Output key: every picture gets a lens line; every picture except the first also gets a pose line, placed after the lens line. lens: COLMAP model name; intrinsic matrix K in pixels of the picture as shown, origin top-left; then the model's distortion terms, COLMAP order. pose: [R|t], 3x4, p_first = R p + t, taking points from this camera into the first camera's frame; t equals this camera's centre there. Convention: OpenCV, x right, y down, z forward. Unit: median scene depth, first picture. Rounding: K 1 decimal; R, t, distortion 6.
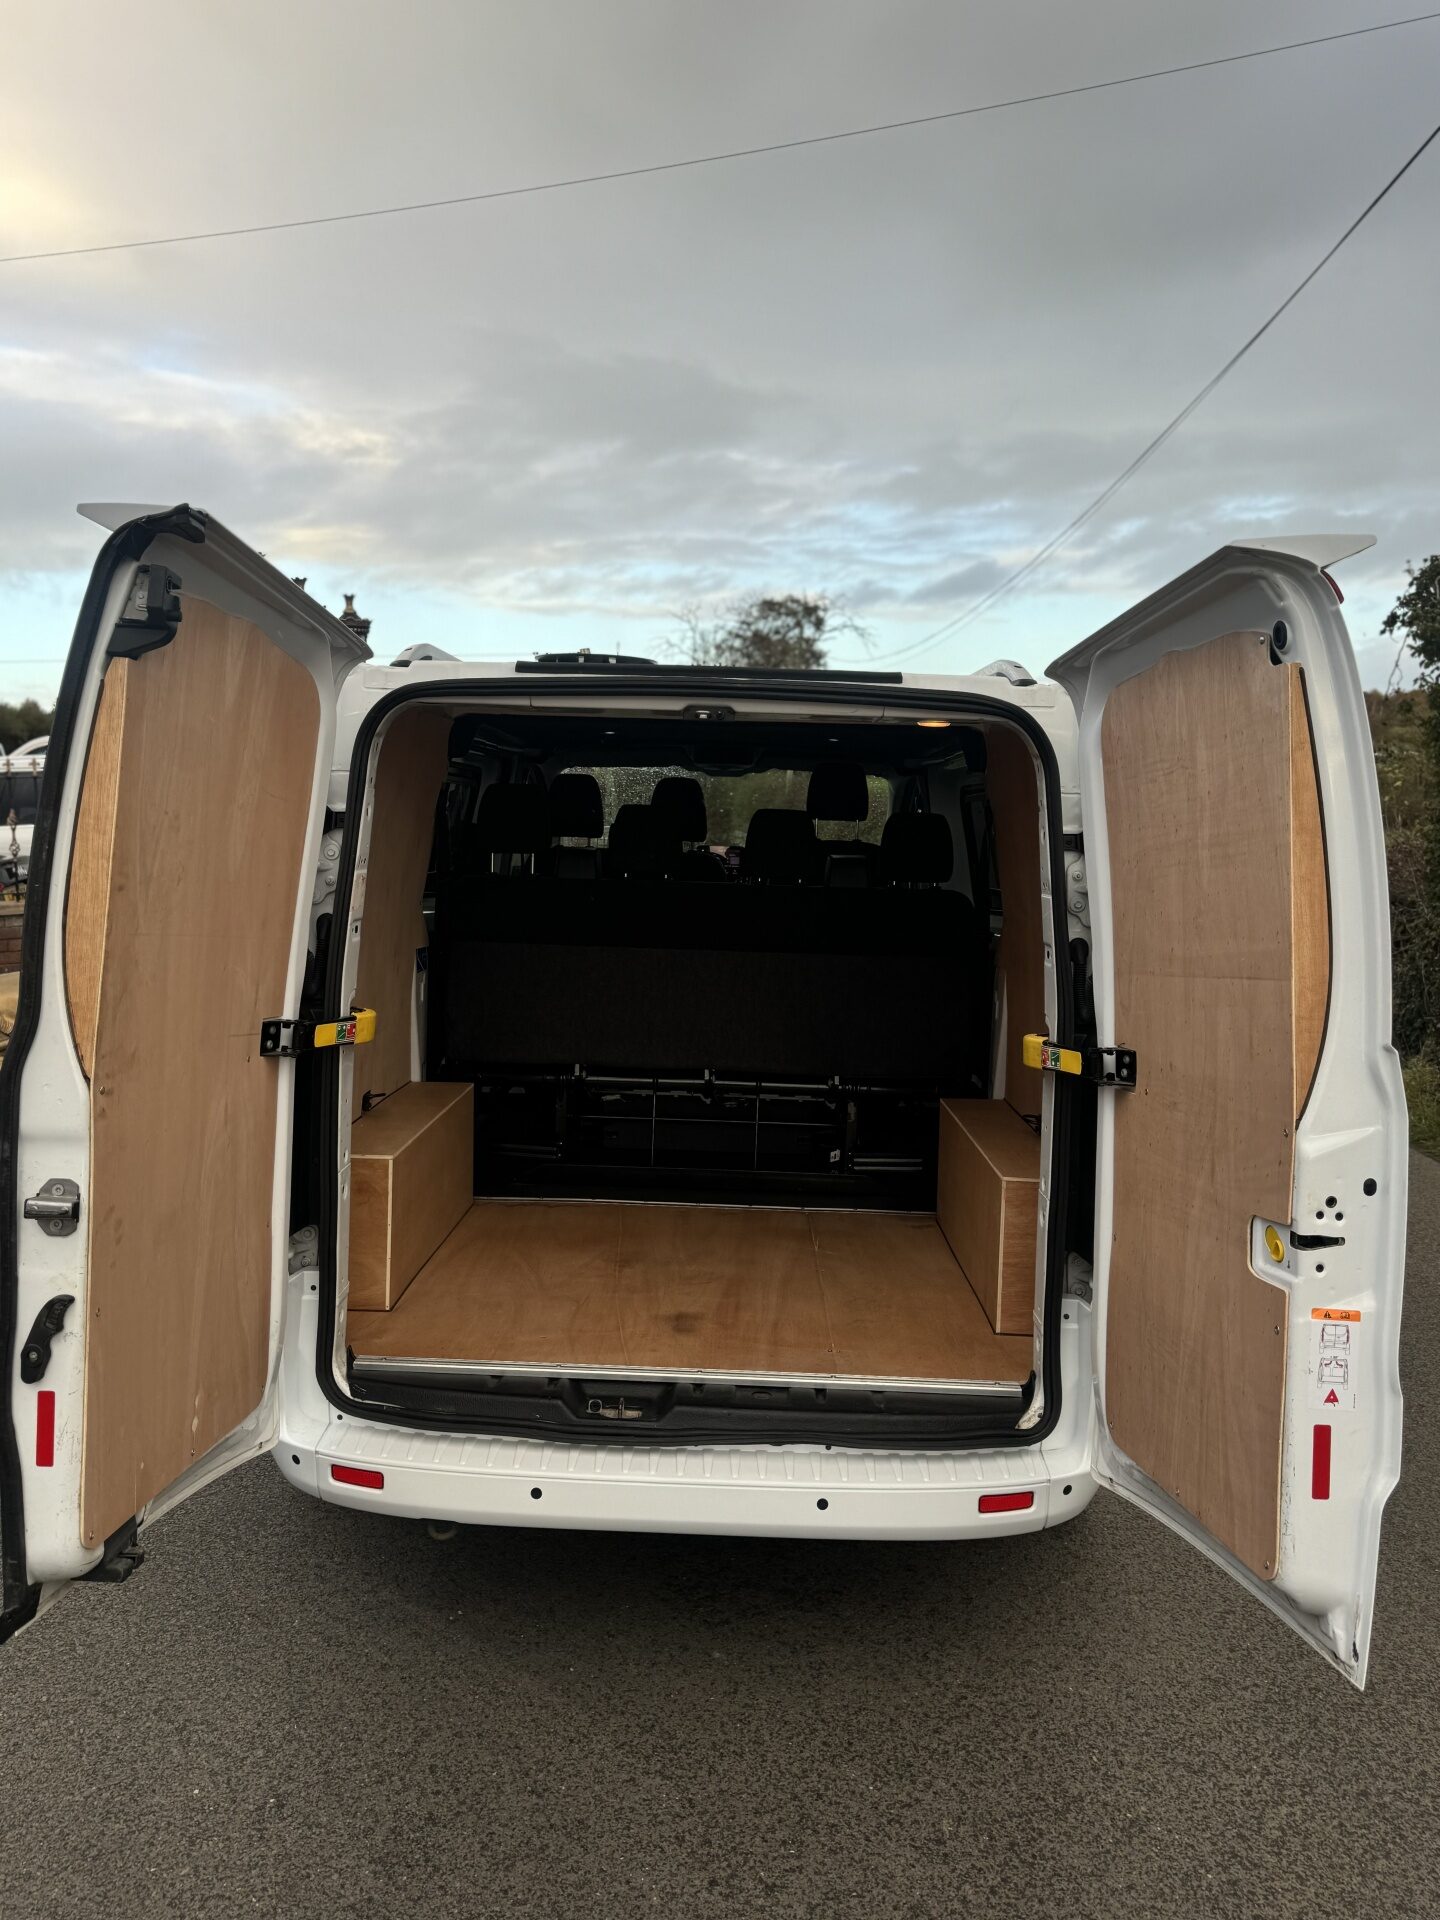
lens RADIAL K [[1487.0, 0, 690.4], [0, 1487.0, 956.3], [0, 0, 1]] dist [0.002293, -0.005567]
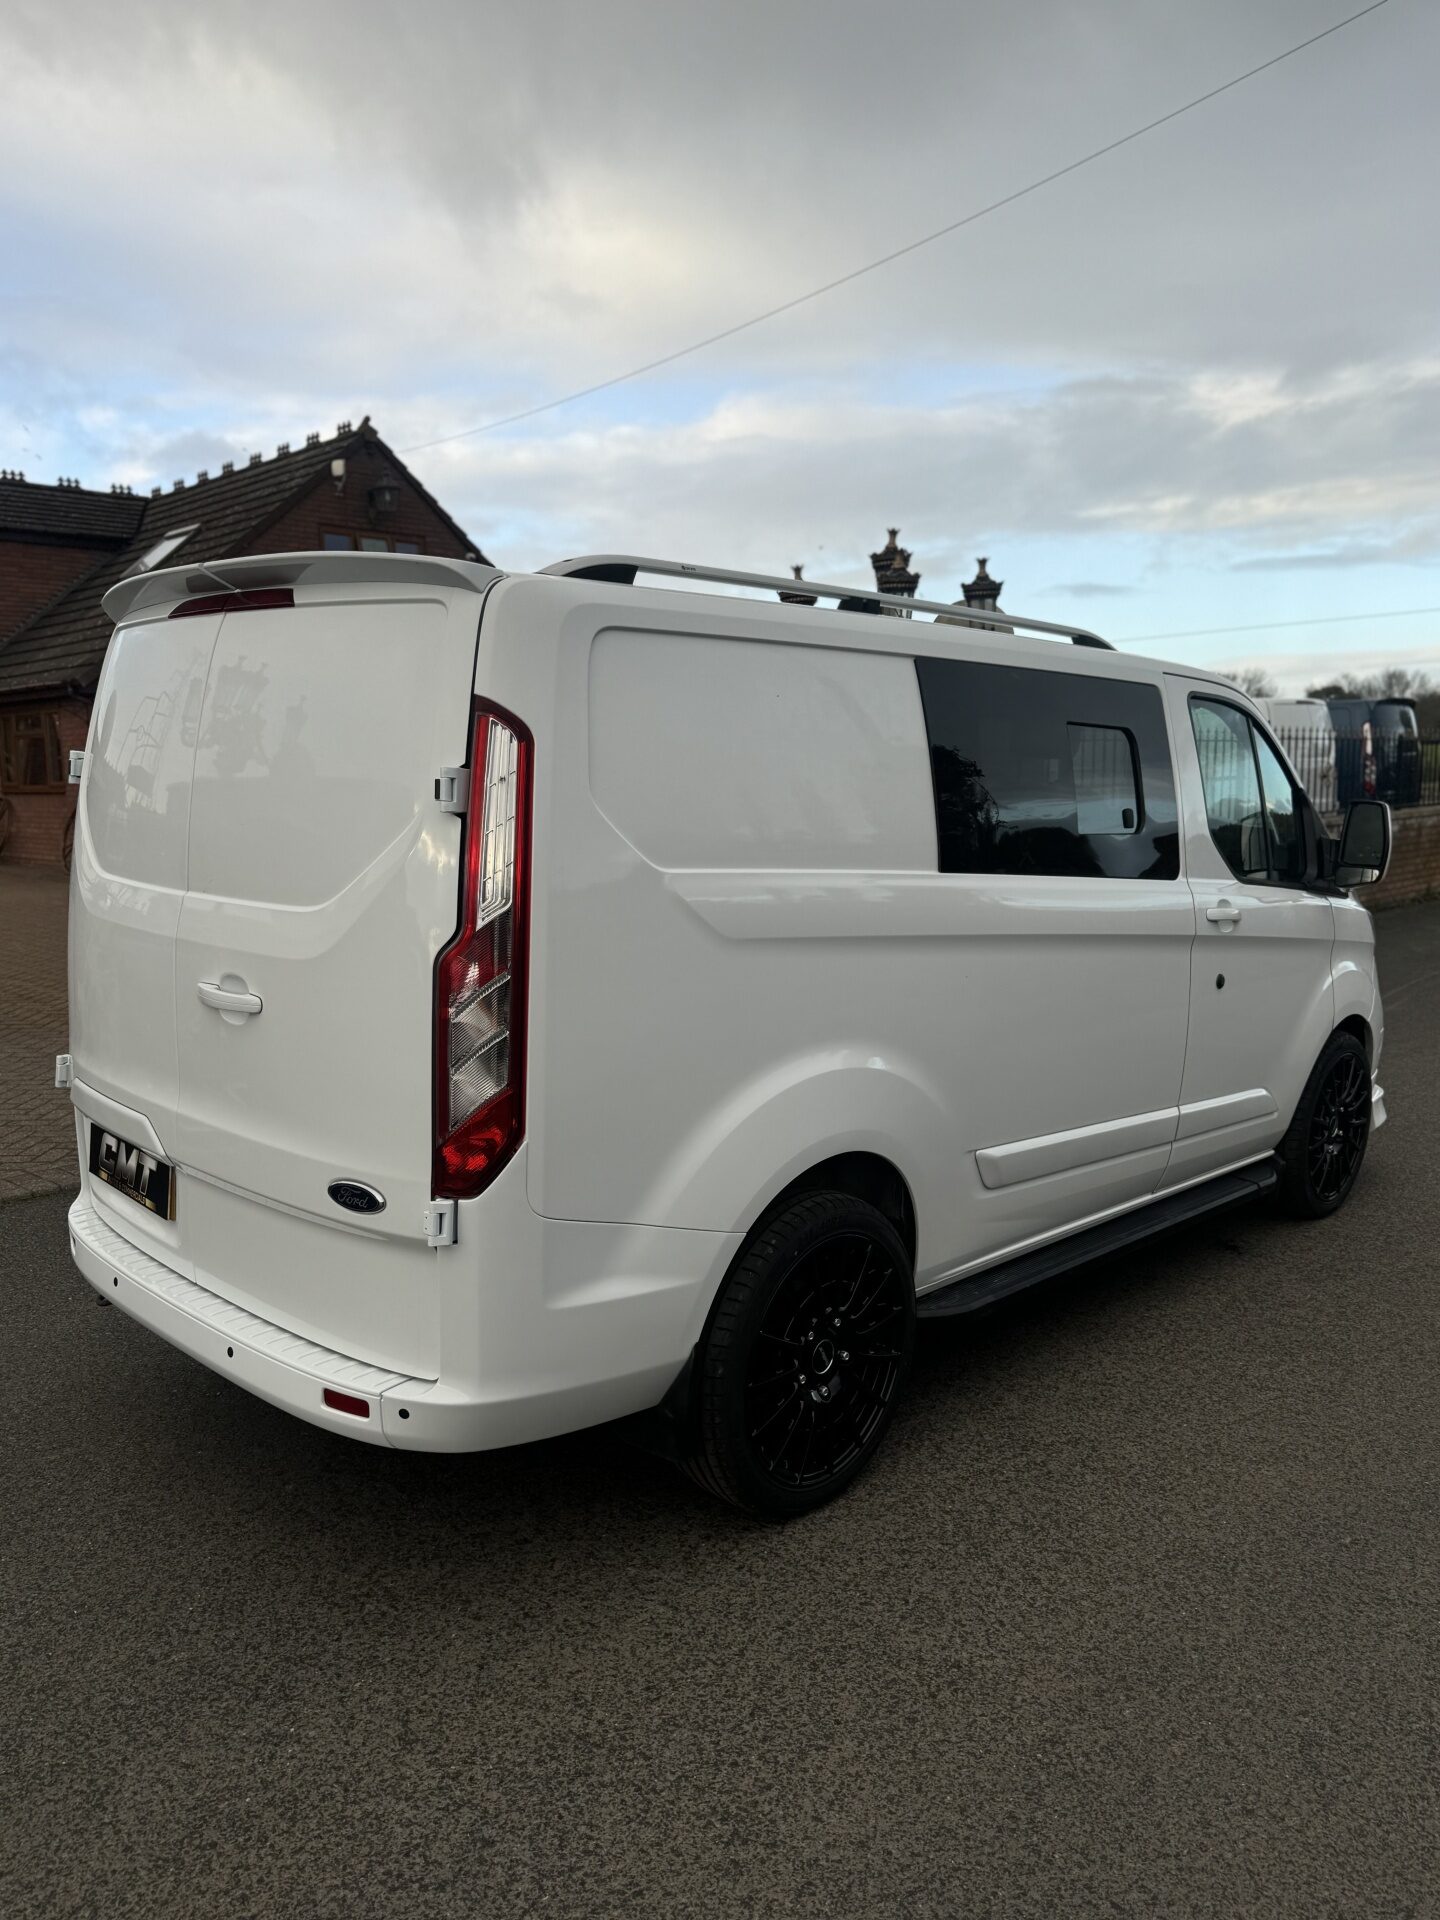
lens RADIAL K [[1487.0, 0, 690.4], [0, 1487.0, 956.3], [0, 0, 1]] dist [0.002293, -0.005567]
pose [[0.716479, 0.080652, -0.692931, 1.037185], [-0.076269, 0.996396, 0.037112, 0.011393], [0.693427, 0.026259, 0.720048, 0.423163]]
